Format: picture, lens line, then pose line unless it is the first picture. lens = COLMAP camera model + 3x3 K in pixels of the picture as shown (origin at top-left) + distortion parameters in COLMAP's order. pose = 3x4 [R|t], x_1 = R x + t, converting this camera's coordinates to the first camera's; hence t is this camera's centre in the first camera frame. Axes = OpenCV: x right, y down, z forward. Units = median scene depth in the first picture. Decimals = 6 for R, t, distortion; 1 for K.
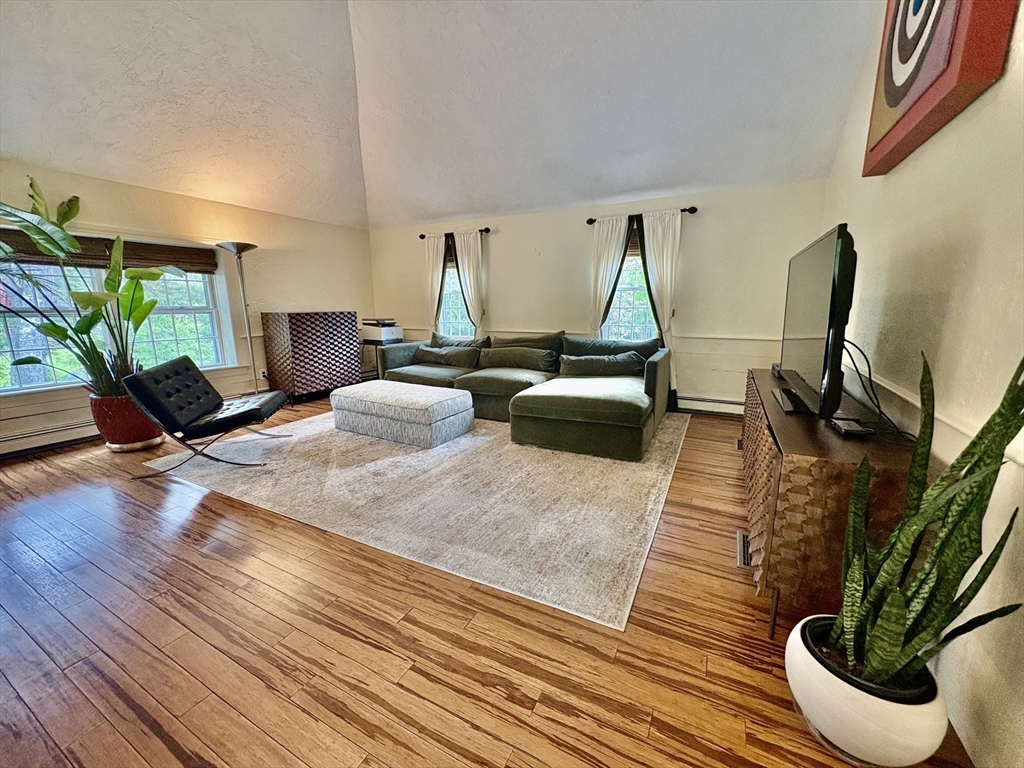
lens RADIAL K [[408.7, 0, 511.3], [0, 408.7, 383.9], [0, 0, 1]] dist [0.002003, -0.000331]
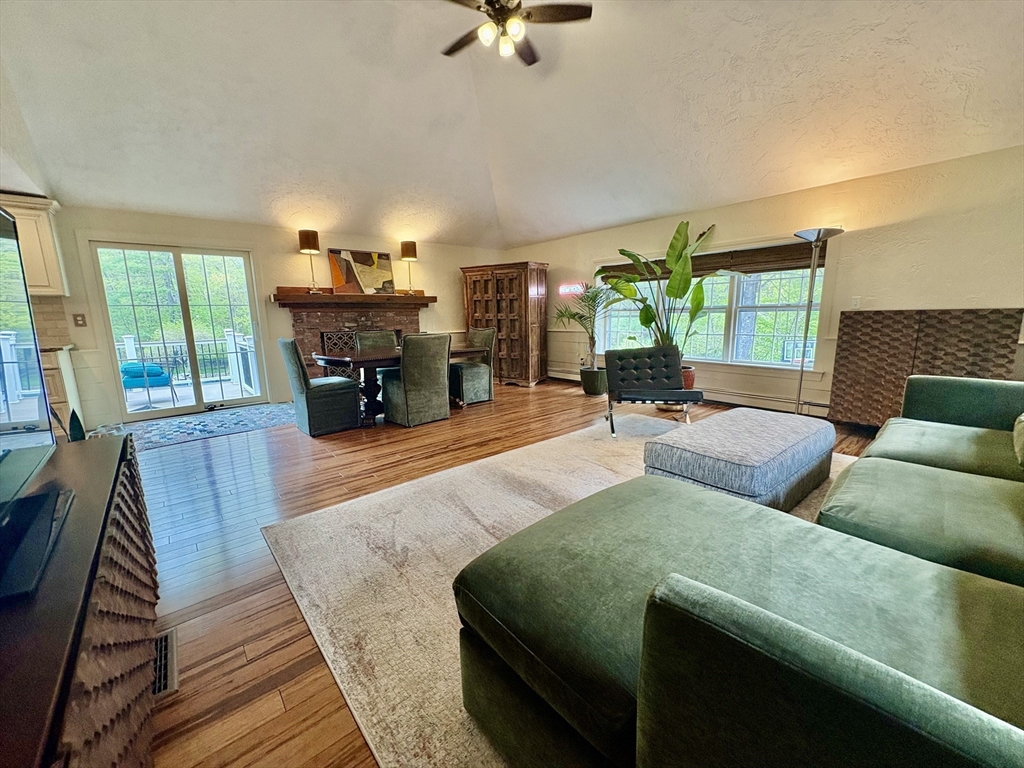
lens RADIAL K [[408.7, 0, 513.1], [0, 408.7, 384.6], [0, 0, 1]] dist [0.002003, -0.000331]
pose [[-0.368727, 0.176212, -0.912683, 0.547565], [-0.154931, 0.956482, 0.247261, -0.190568], [0.916535, 0.232575, -0.325380, 1.005158]]
